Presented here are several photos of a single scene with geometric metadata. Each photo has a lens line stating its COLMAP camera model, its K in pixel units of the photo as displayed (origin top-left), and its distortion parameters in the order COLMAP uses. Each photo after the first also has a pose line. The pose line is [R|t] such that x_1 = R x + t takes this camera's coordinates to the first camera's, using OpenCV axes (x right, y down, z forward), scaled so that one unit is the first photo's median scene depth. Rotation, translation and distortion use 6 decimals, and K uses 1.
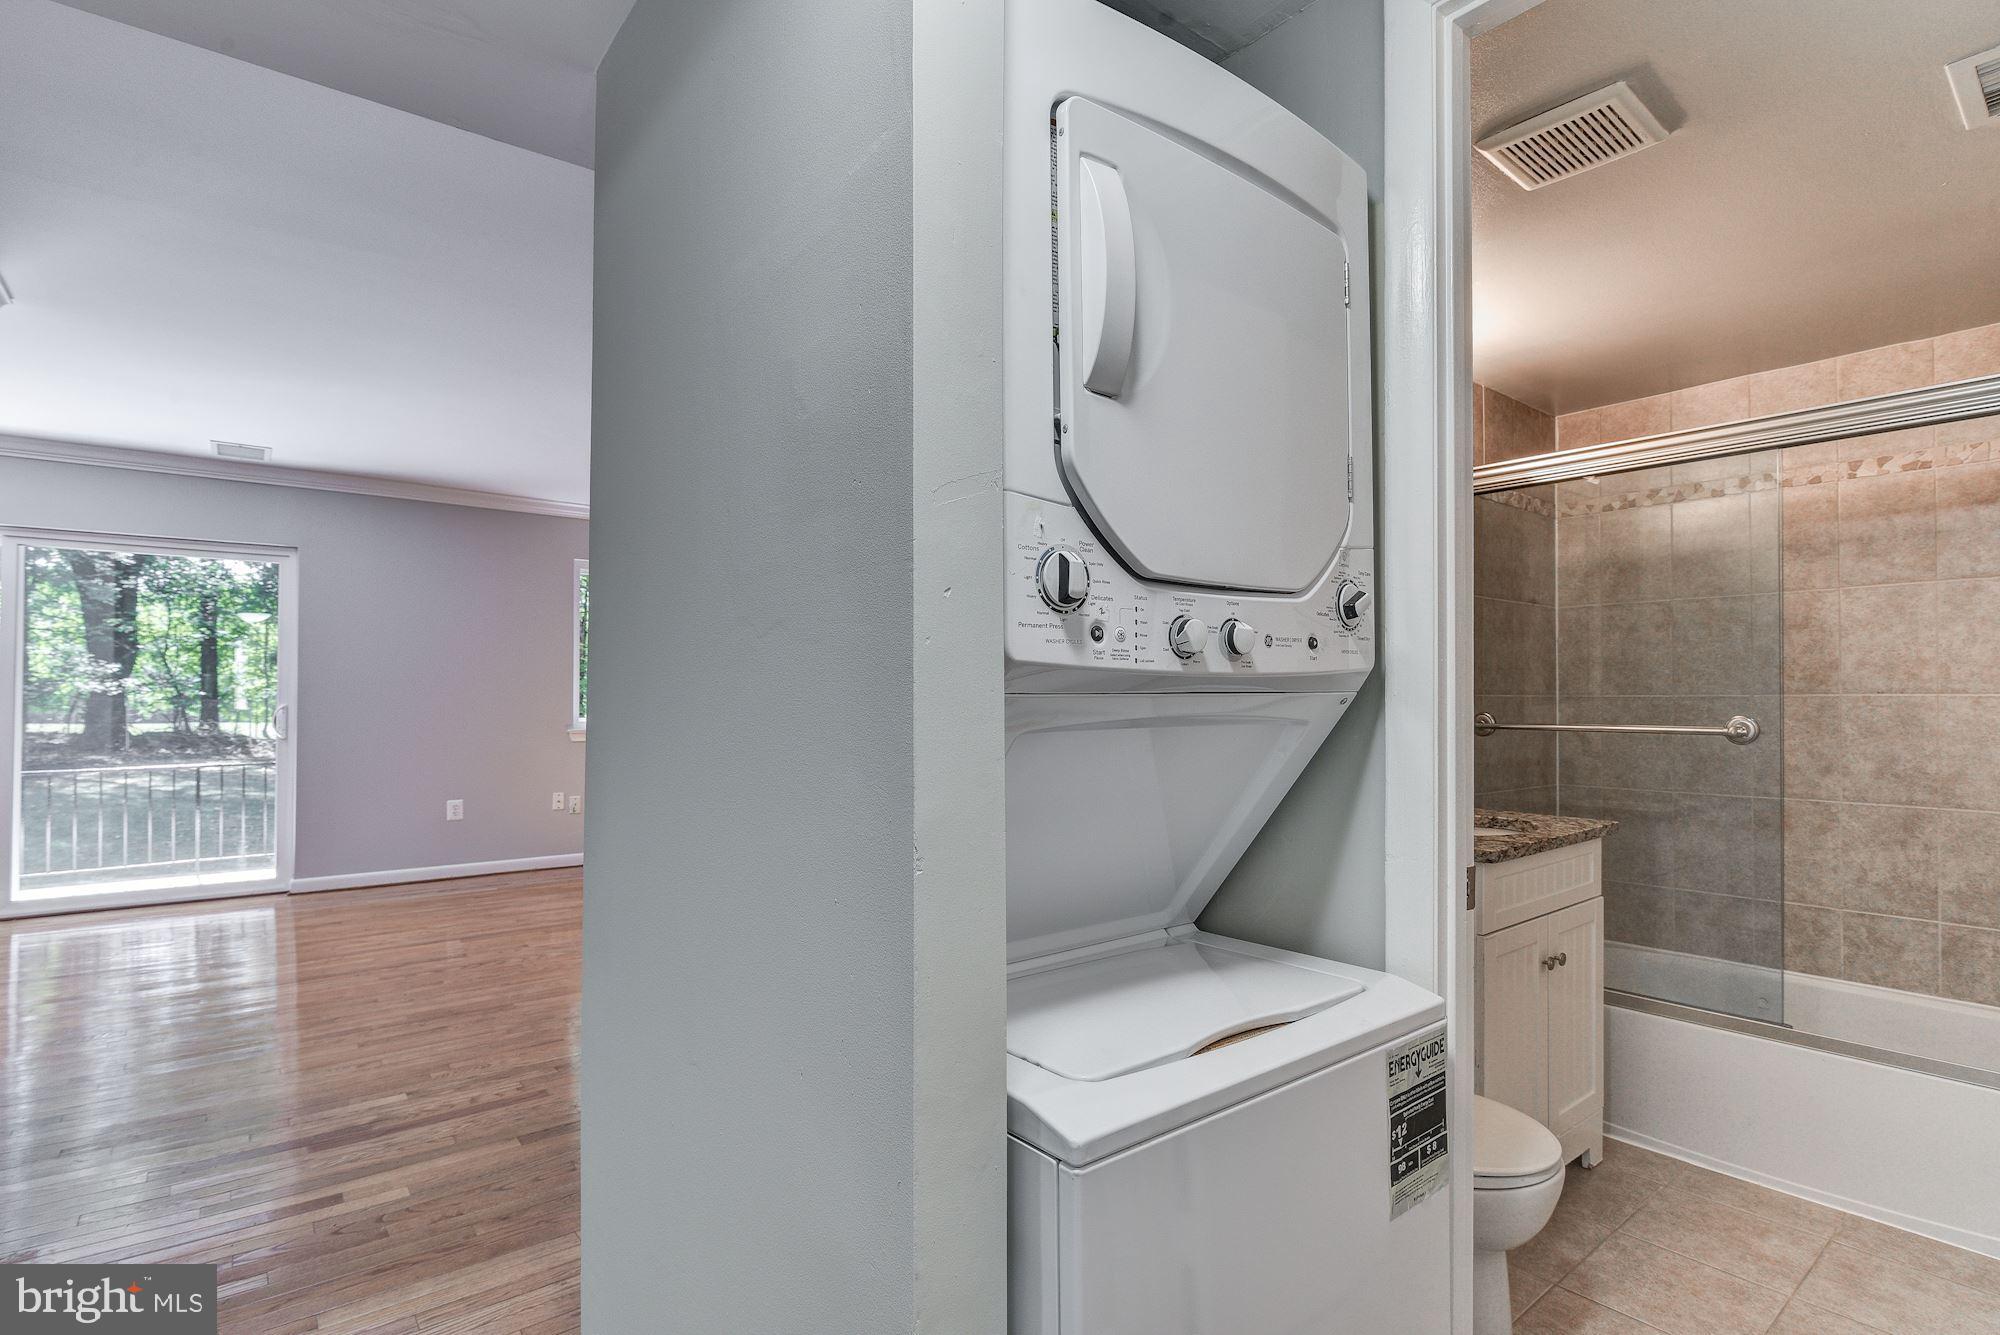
lens RADIAL K [[983.4, 0, 971.3], [0, 983.4, 691.7], [0, 0, 1]] dist [-0.004059, -0.002115]
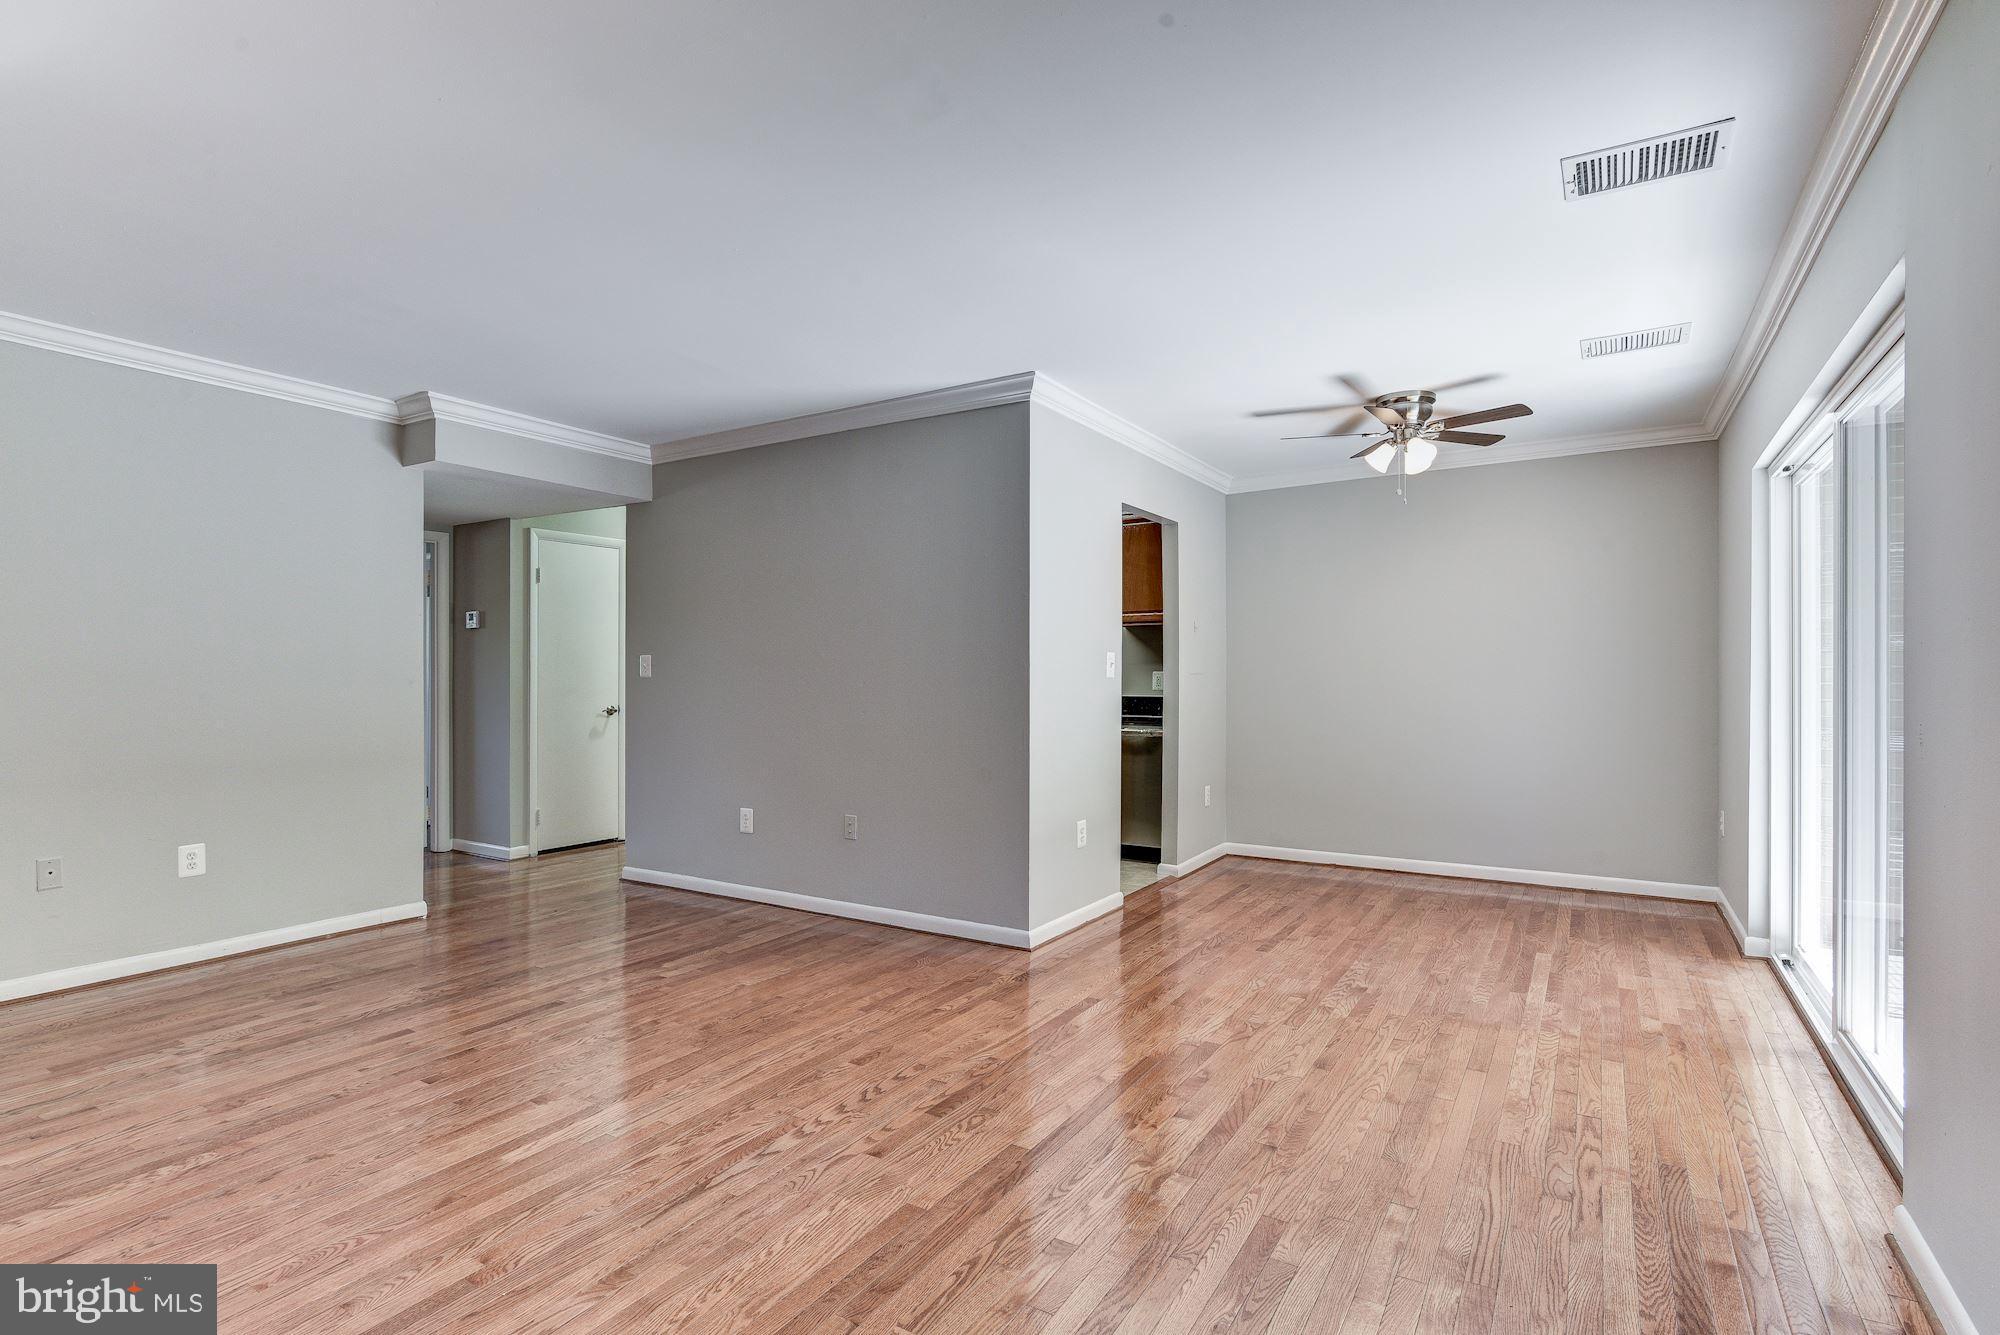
lens RADIAL K [[983.4, 0, 998.9], [0, 983.4, 672.6], [0, 0, 1]] dist [-0.004059, -0.002115]
pose [[-0.932382, -0.002154, -0.361468, -0.091446], [0.000226, 0.999979, -0.006541, 0.000380], [0.361475, -0.006181, -0.932361, 0.431477]]
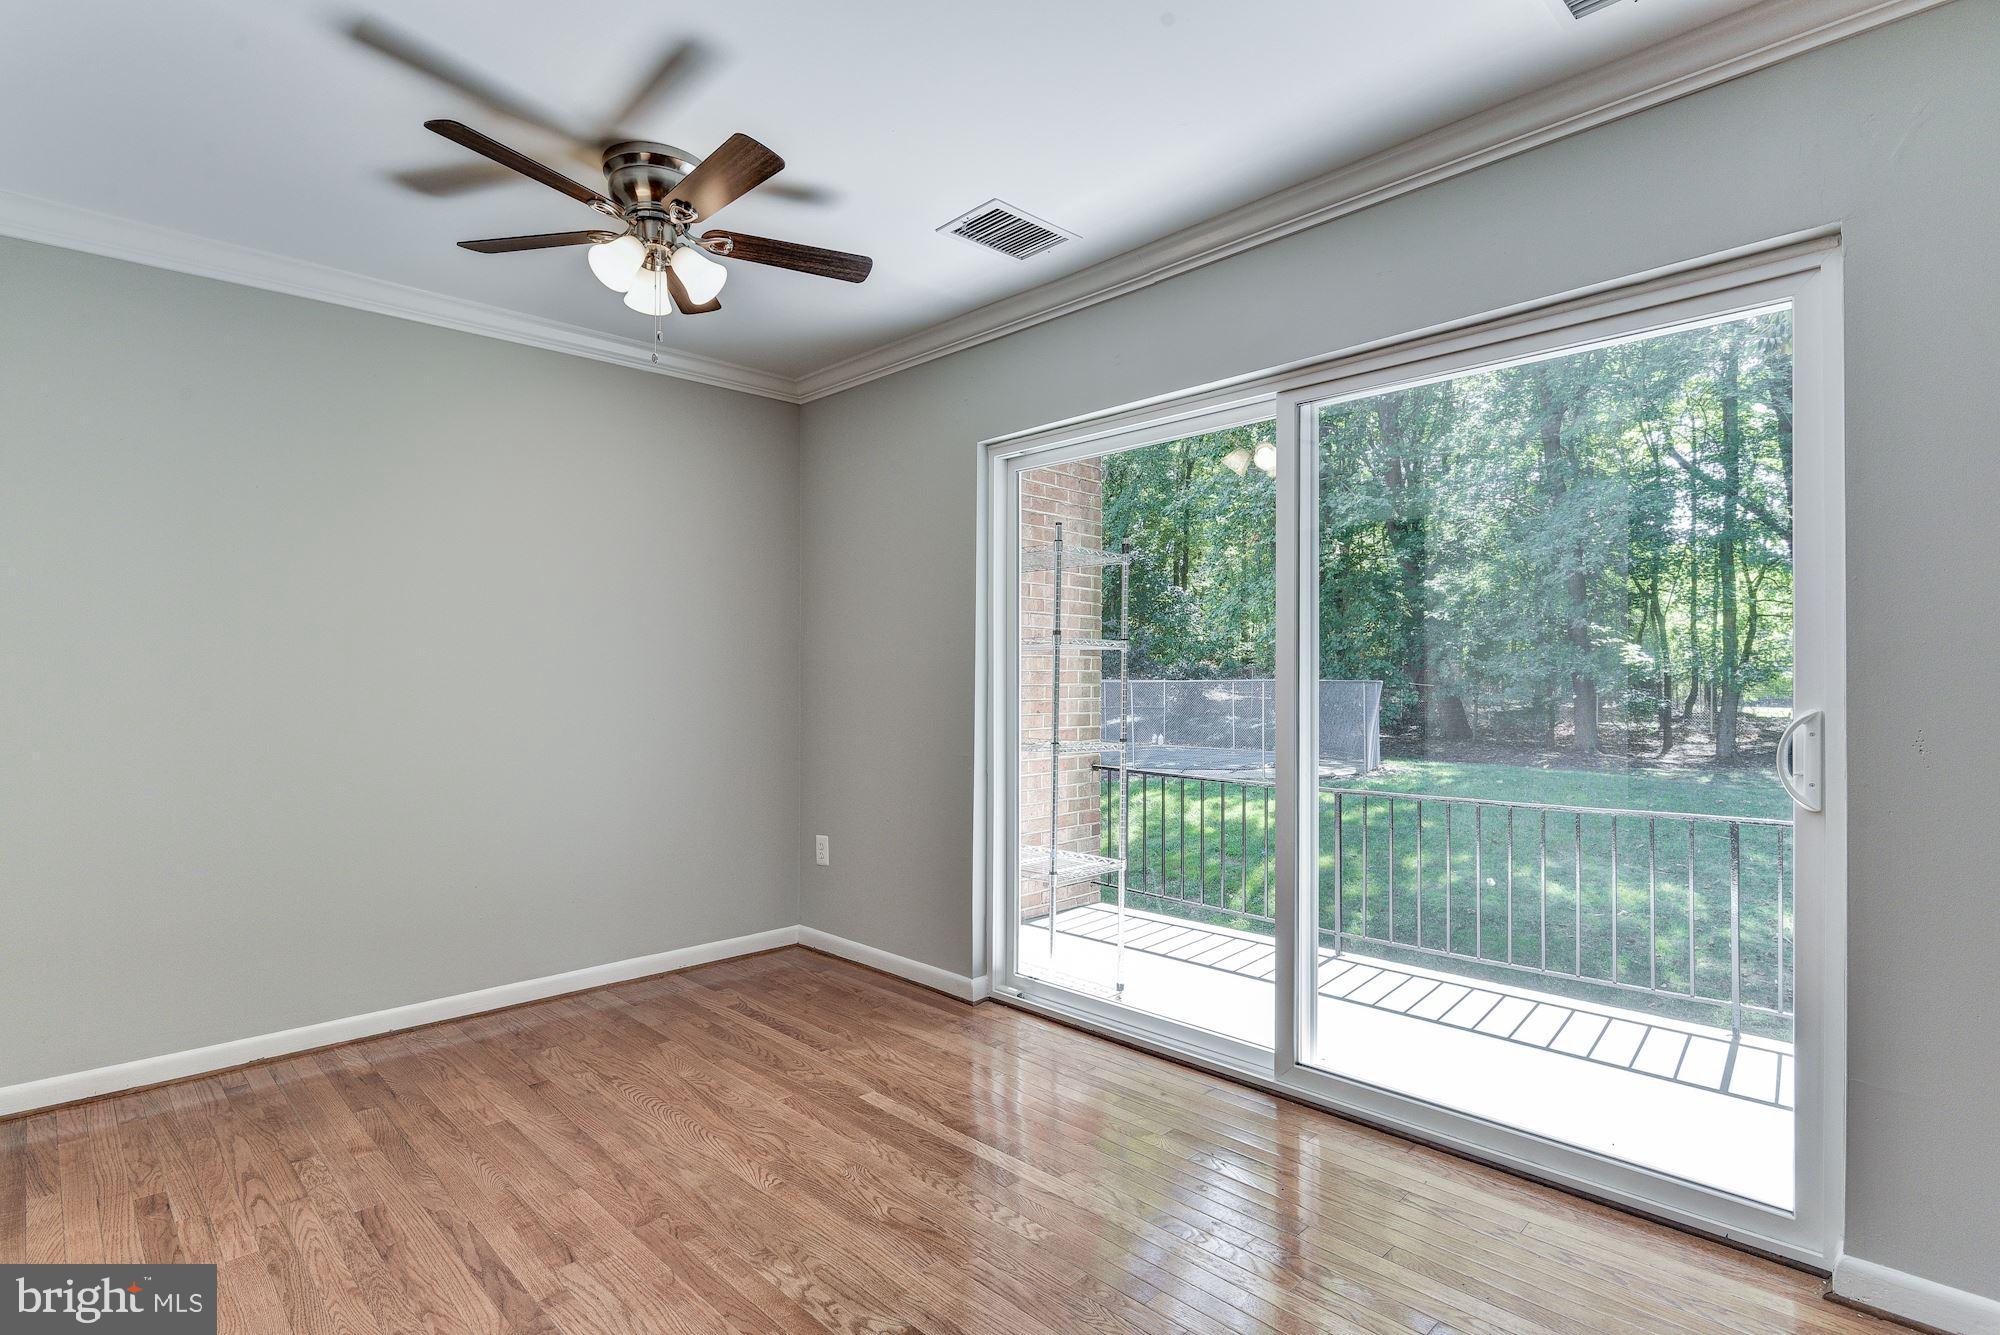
lens RADIAL K [[983.4, 0, 1010.9], [0, 983.4, 655.6], [0, 0, 1]] dist [-0.004059, -0.002115]
pose [[0.141563, -0.027597, -0.989544, -0.143908], [0.003869, 0.999619, -0.027324, 0.001081], [0.989922, 0.000040, 0.141616, 0.241363]]
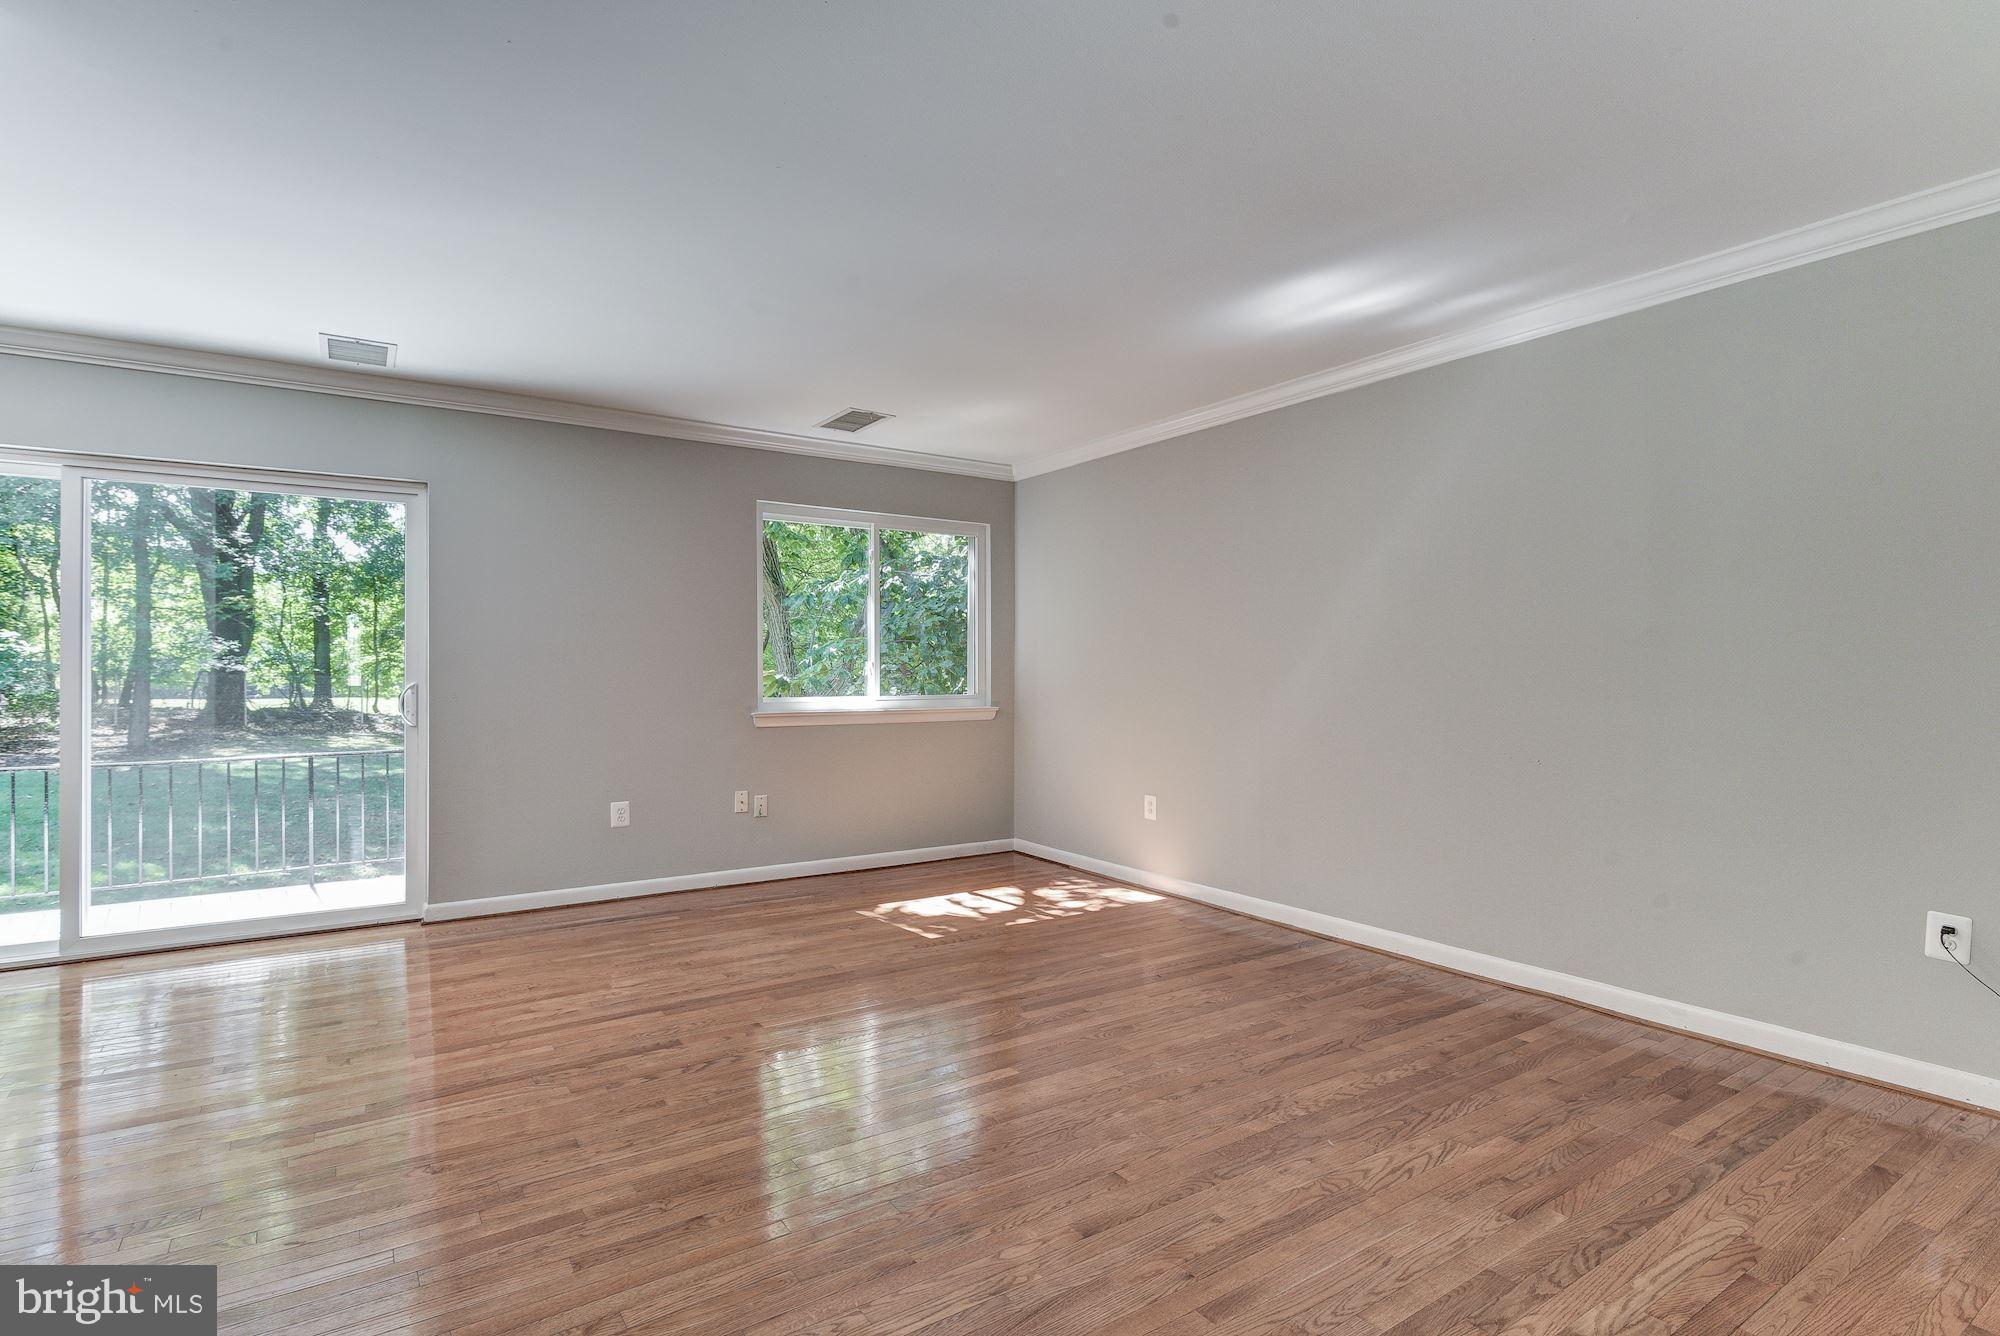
lens RADIAL K [[983.4, 0, 991.4], [0, 983.4, 681.8], [0, 0, 1]] dist [-0.004059, -0.002115]
pose [[0.998051, -0.001524, -0.062381, -0.068532], [0.002505, 0.999874, 0.015655, 0.000656], [0.062350, -0.015781, 0.997930, 0.088366]]
